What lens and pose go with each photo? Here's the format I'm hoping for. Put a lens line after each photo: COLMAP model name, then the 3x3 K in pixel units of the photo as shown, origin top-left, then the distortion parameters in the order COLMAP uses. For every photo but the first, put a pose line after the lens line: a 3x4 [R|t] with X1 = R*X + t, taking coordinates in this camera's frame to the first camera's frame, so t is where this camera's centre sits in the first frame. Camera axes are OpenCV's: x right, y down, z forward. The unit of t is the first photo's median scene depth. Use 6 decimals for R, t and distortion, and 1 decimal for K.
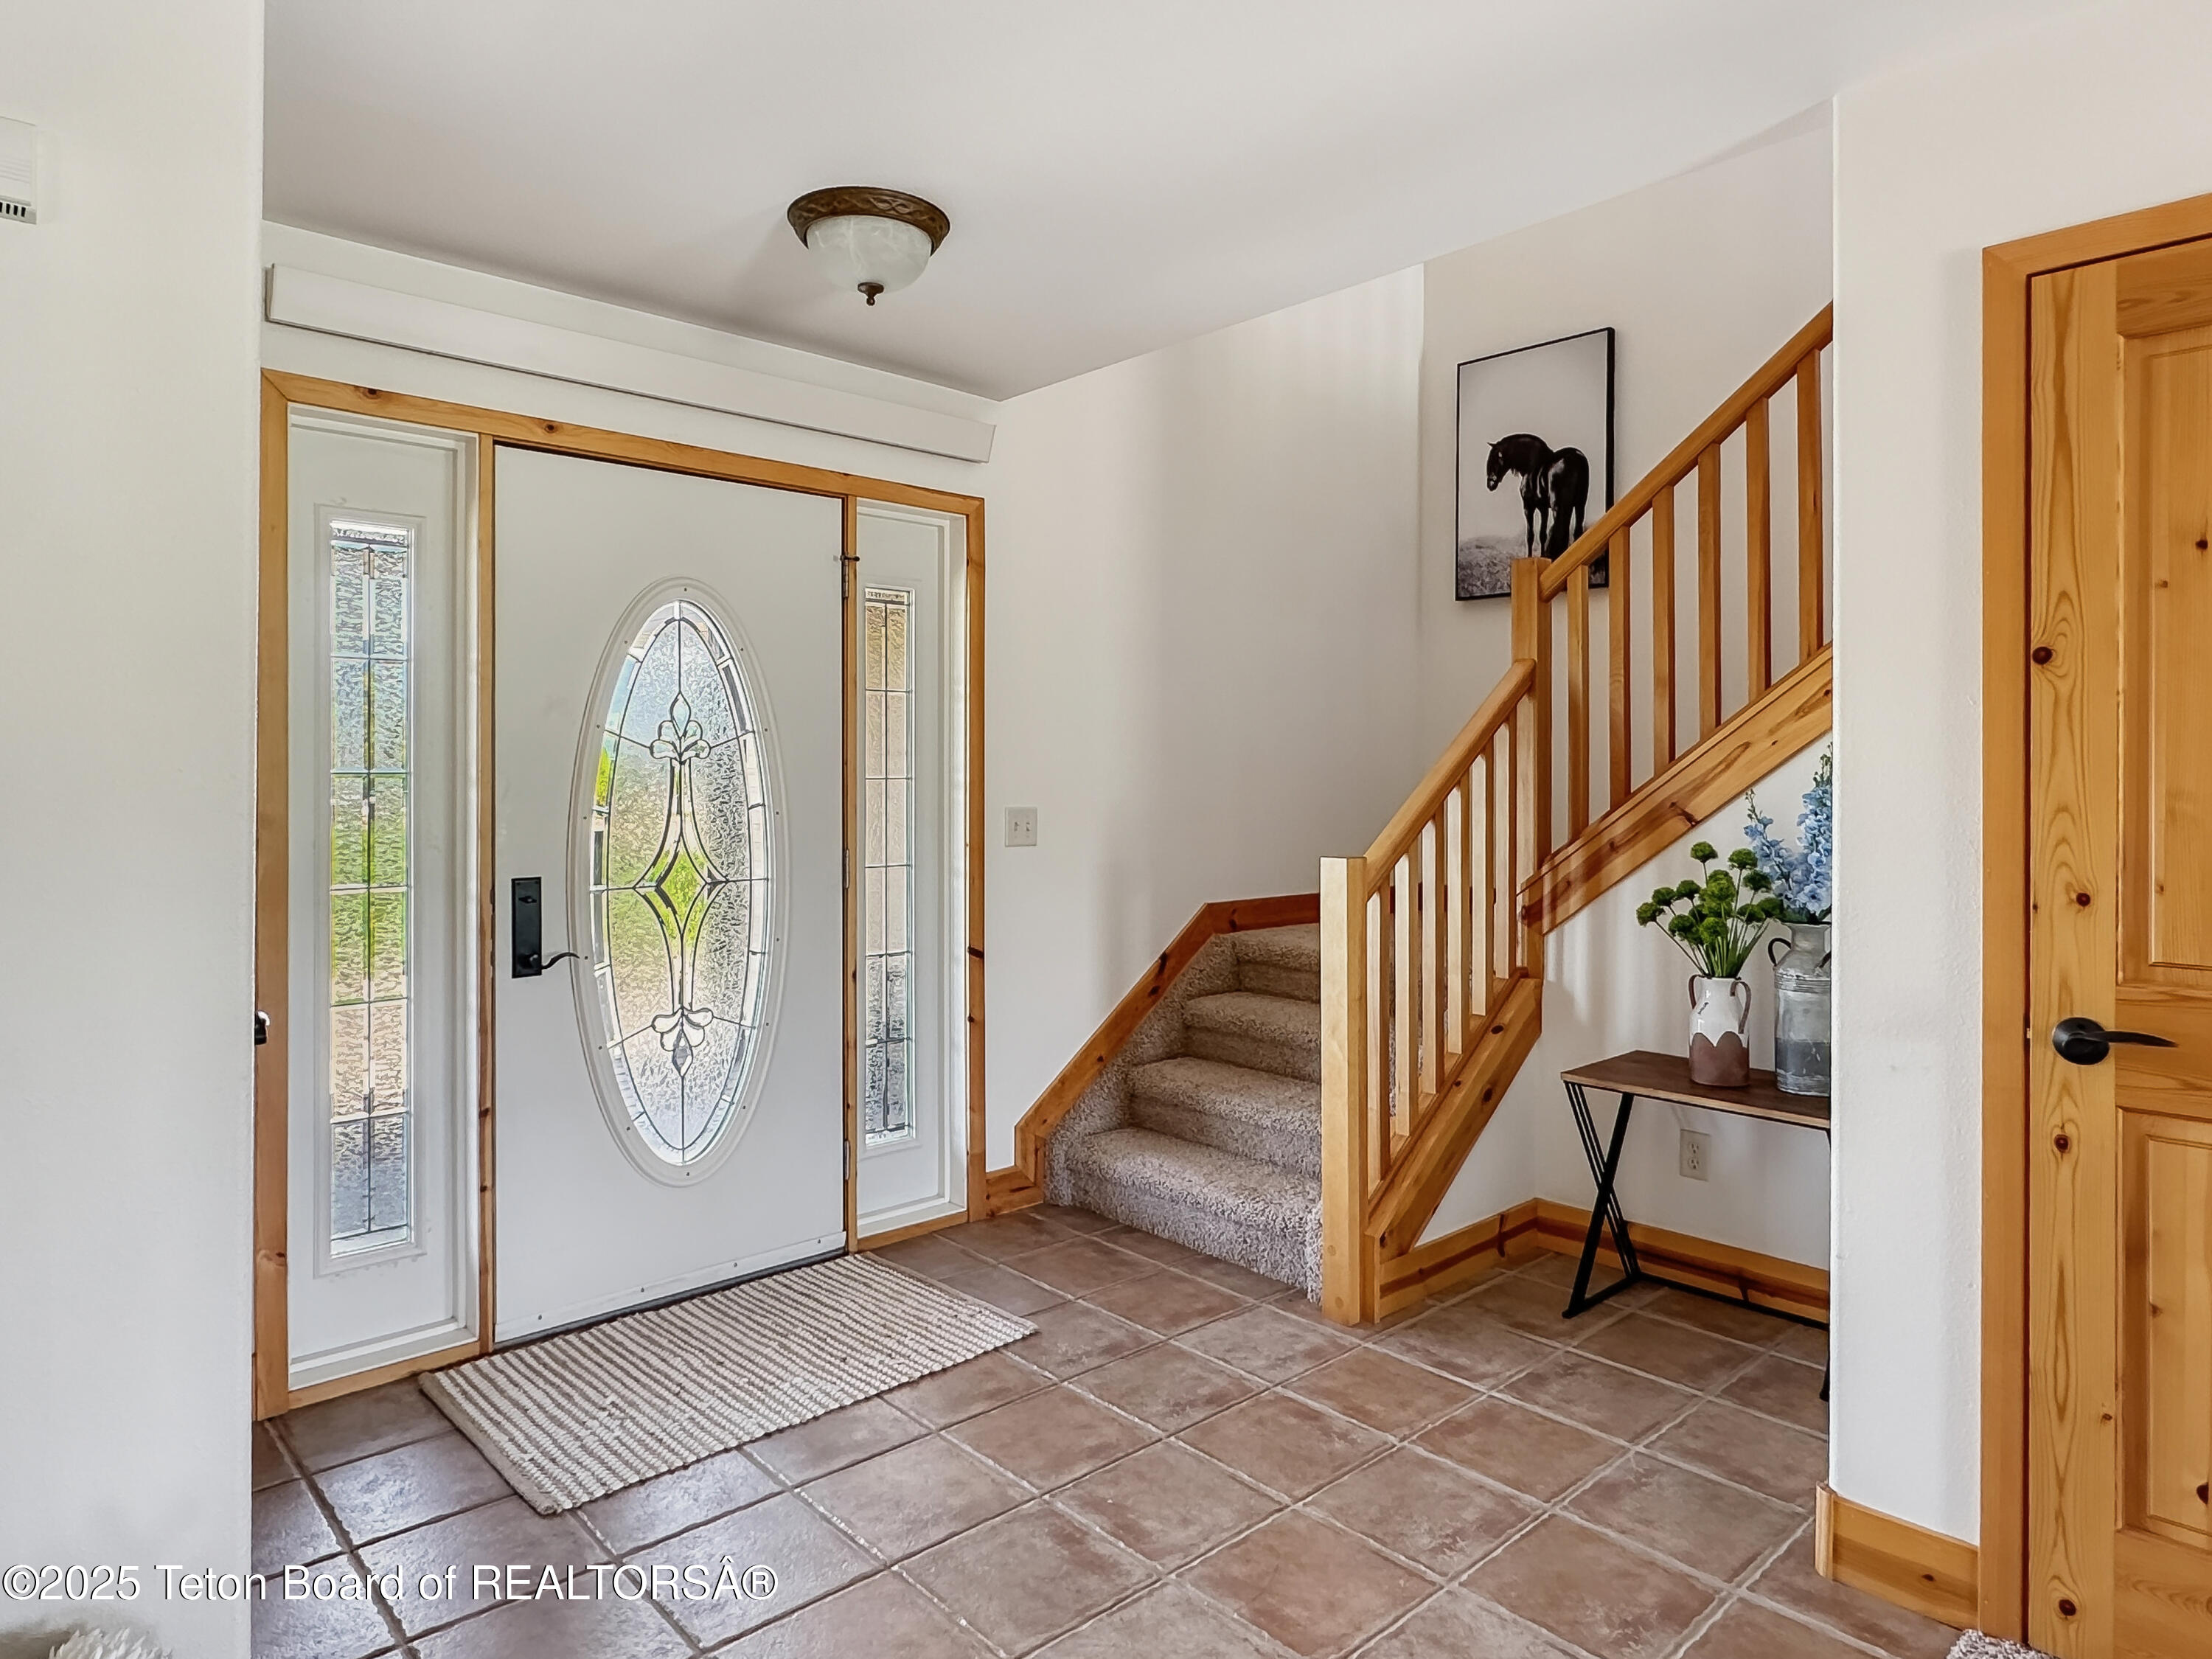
lens RADIAL K [[1361.0, 0, 1108.4], [0, 1361.0, 805.6], [0, 0, 1]] dist [-0.009095, -0.000587]
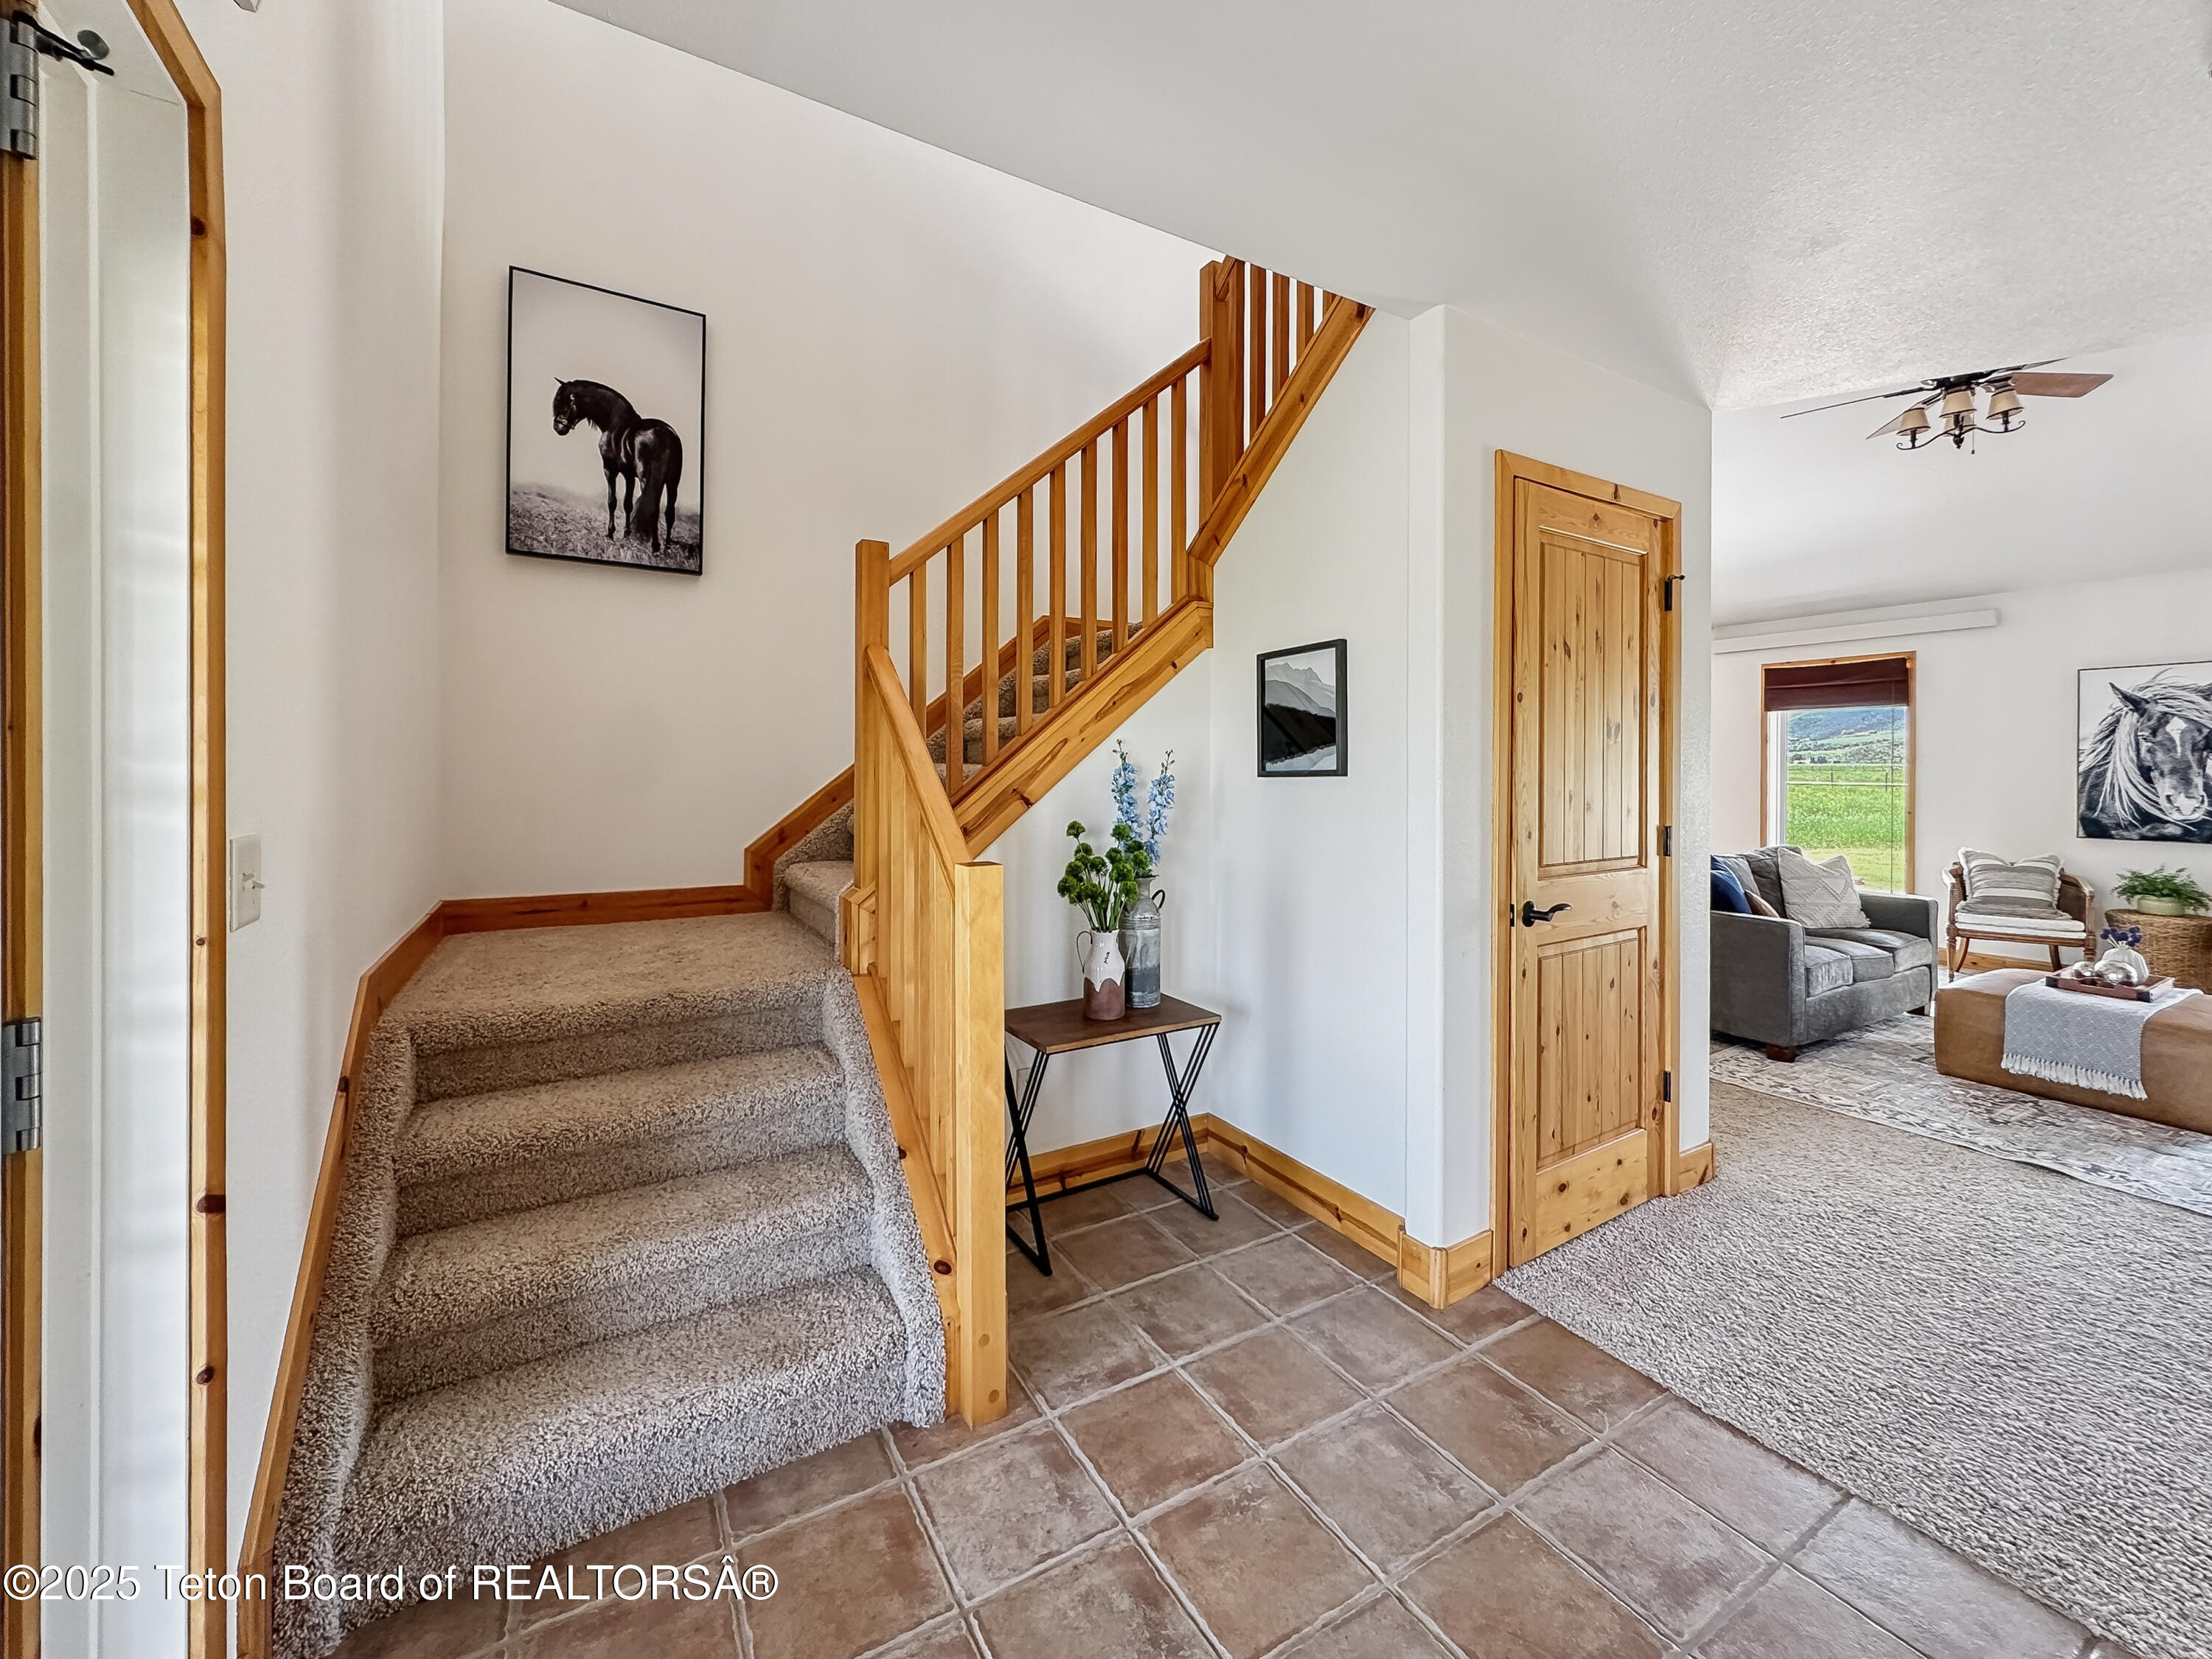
lens RADIAL K [[940.4, 0, 1202.9], [0, 940.4, 783.3], [0, 0, 1]] dist [-0.000164, 0.000034]
pose [[0.174470, -0.017252, 0.984511, -0.354667], [0.020466, 0.999694, 0.013891, -0.015109], [-0.984450, 0.017726, 0.174769, 0.736497]]
